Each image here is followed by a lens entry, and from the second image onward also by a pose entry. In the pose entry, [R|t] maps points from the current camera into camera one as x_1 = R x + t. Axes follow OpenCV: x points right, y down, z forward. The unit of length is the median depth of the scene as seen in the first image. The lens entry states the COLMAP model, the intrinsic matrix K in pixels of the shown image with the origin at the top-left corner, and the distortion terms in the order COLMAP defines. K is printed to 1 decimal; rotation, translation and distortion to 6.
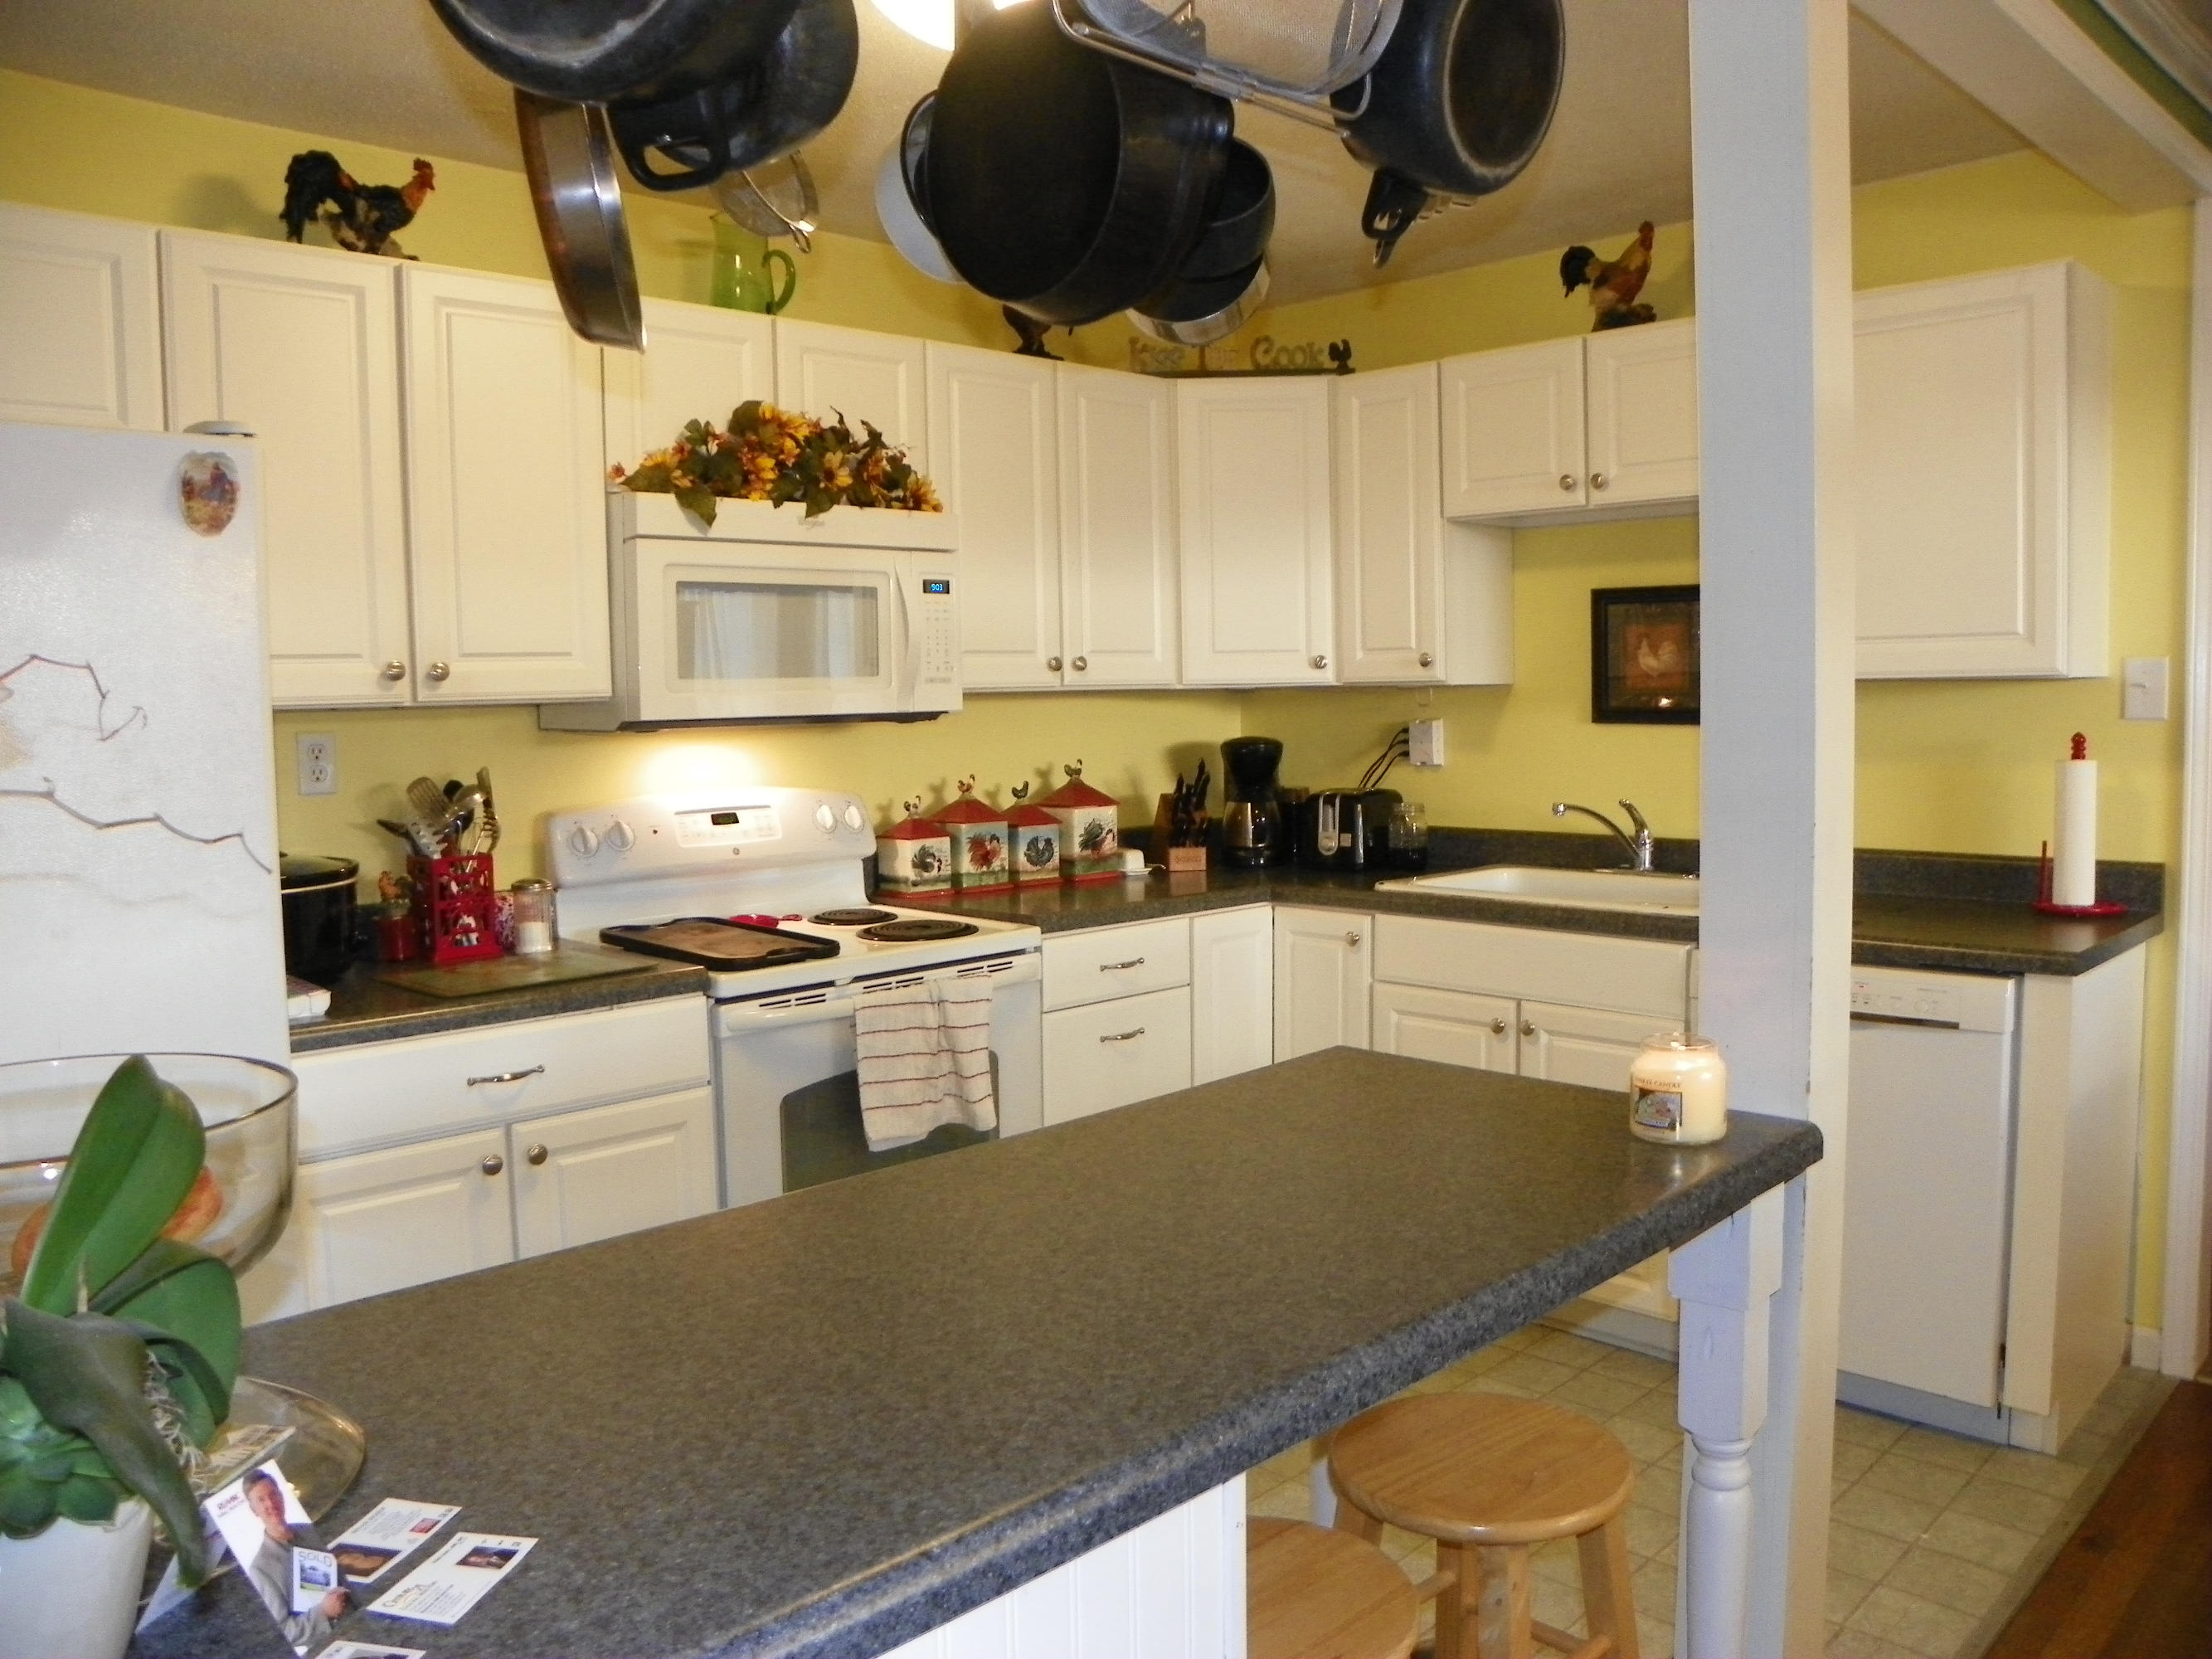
lens RADIAL K [[1671.9, 0, 1096.7], [0, 1671.9, 814.2], [0, 0, 1]] dist [-0.162416, 0.118439]
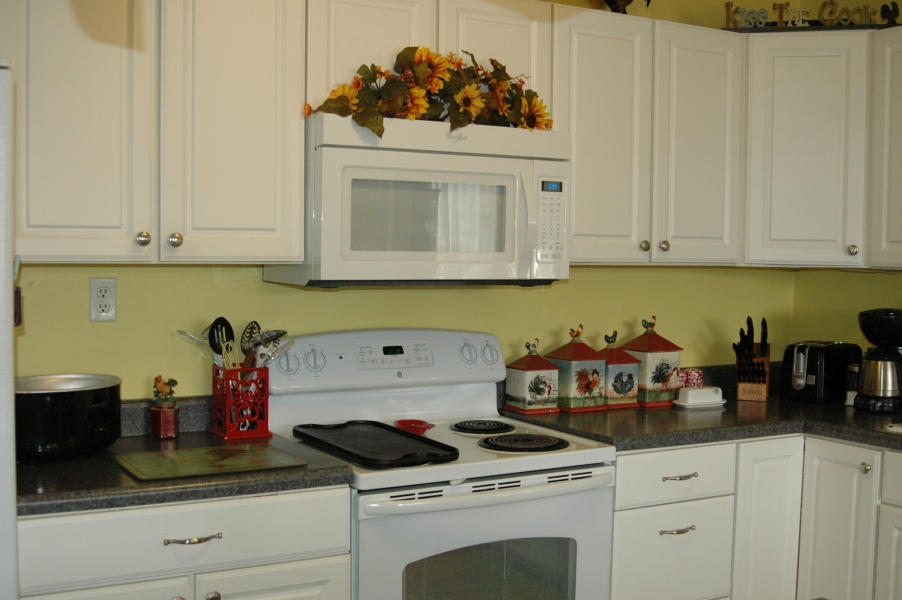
lens RADIAL K [[1086.7, 0, 451.0], [0, 1086.7, 300.0], [0, 0, 1]] dist [-0.128105, 0.070758]
pose [[0.968290, 0.044731, -0.245790, 0.042330], [-0.050506, 0.998575, -0.017240, -0.025140], [0.244669, 0.029107, 0.969170, 0.129686]]
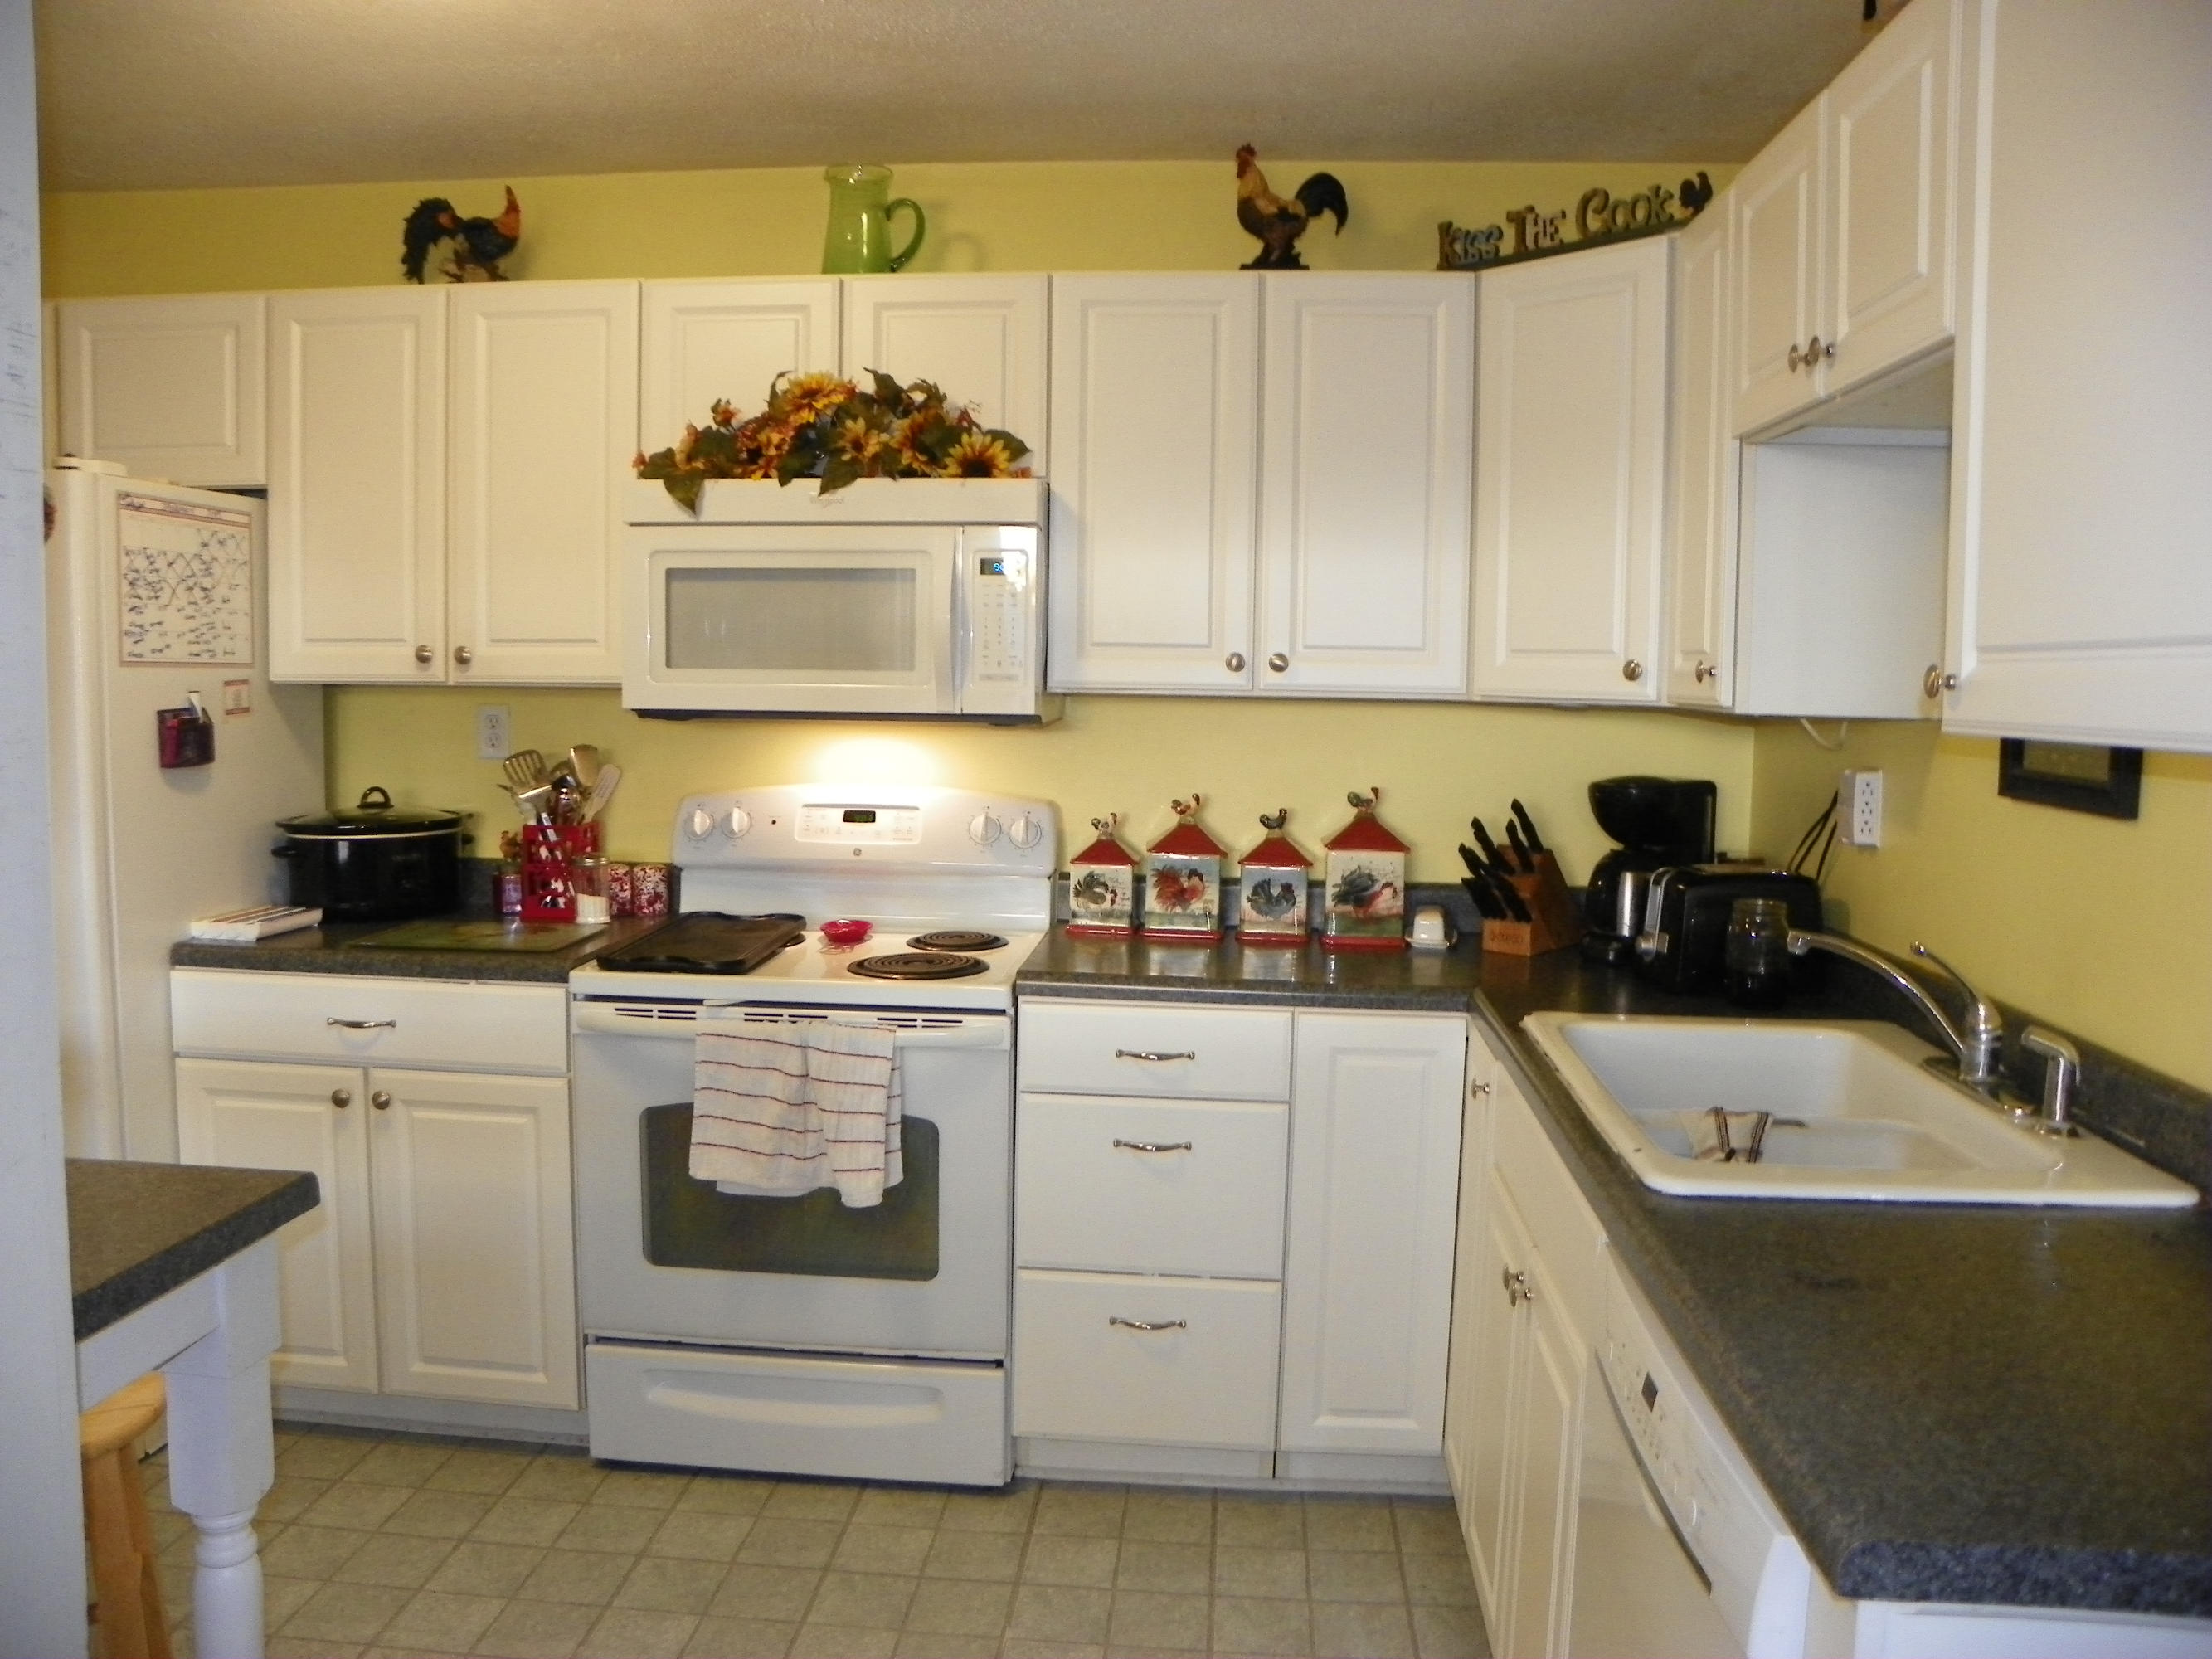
lens RADIAL K [[1671.9, 0, 1096.7], [0, 1671.9, 814.2], [0, 0, 1]] dist [-0.162416, 0.118439]
pose [[0.651777, 0.094447, -0.752507, 0.563207], [-0.083257, 0.995129, 0.052786, -0.058445], [0.753827, 0.028247, 0.656466, 0.469843]]
